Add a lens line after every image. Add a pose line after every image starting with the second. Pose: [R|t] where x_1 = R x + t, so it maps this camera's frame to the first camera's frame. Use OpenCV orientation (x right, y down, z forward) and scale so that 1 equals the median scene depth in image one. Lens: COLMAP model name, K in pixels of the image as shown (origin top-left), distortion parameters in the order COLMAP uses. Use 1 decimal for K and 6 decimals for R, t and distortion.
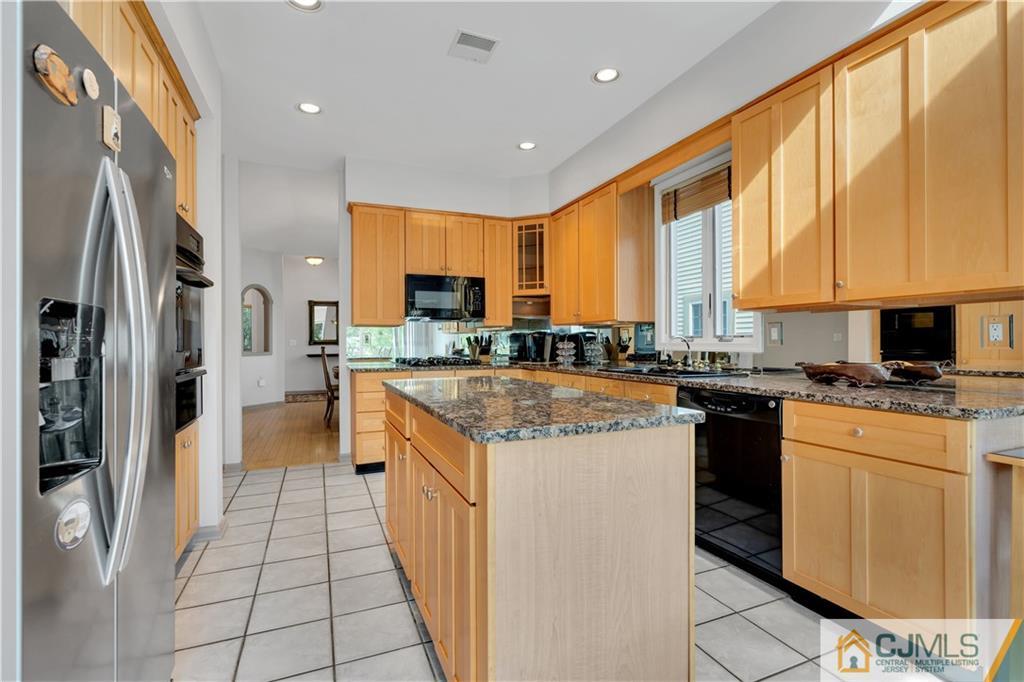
lens RADIAL K [[464.0, 0, 511.5], [0, 464.0, 342.4], [0, 0, 1]] dist [-0.000184, 0.001777]
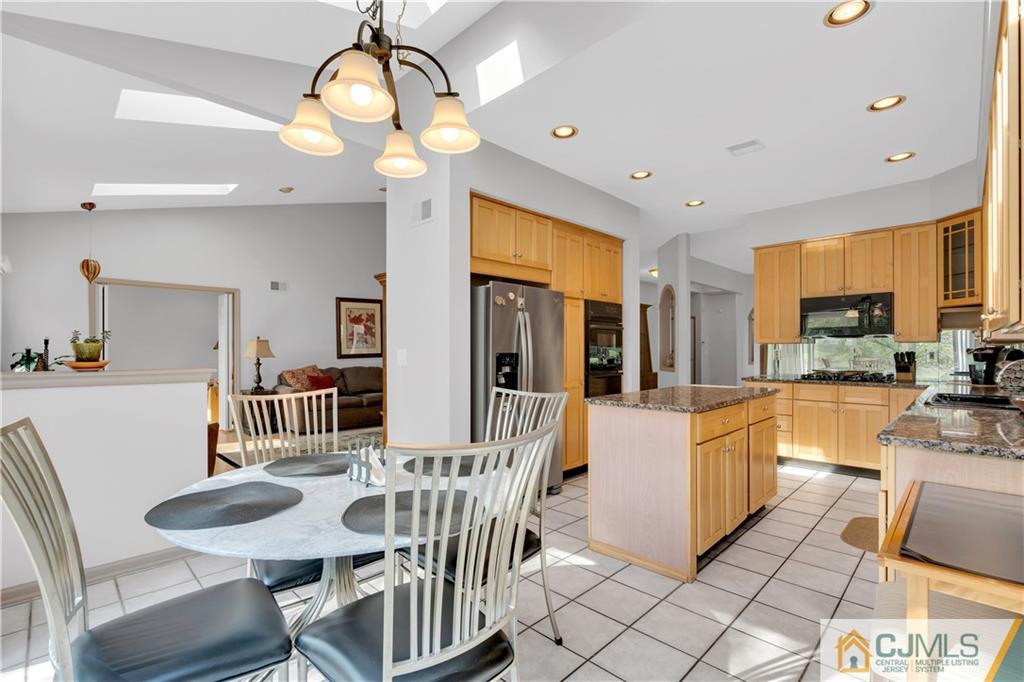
lens RADIAL K [[464.0, 0, 505.2], [0, 464.0, 349.0], [0, 0, 1]] dist [-0.000184, 0.001777]
pose [[0.378460, 0.001857, -0.925616, 0.527713], [0.000798, 0.999997, 0.002333, -0.024437], [0.925617, -0.001622, 0.378457, -0.104232]]
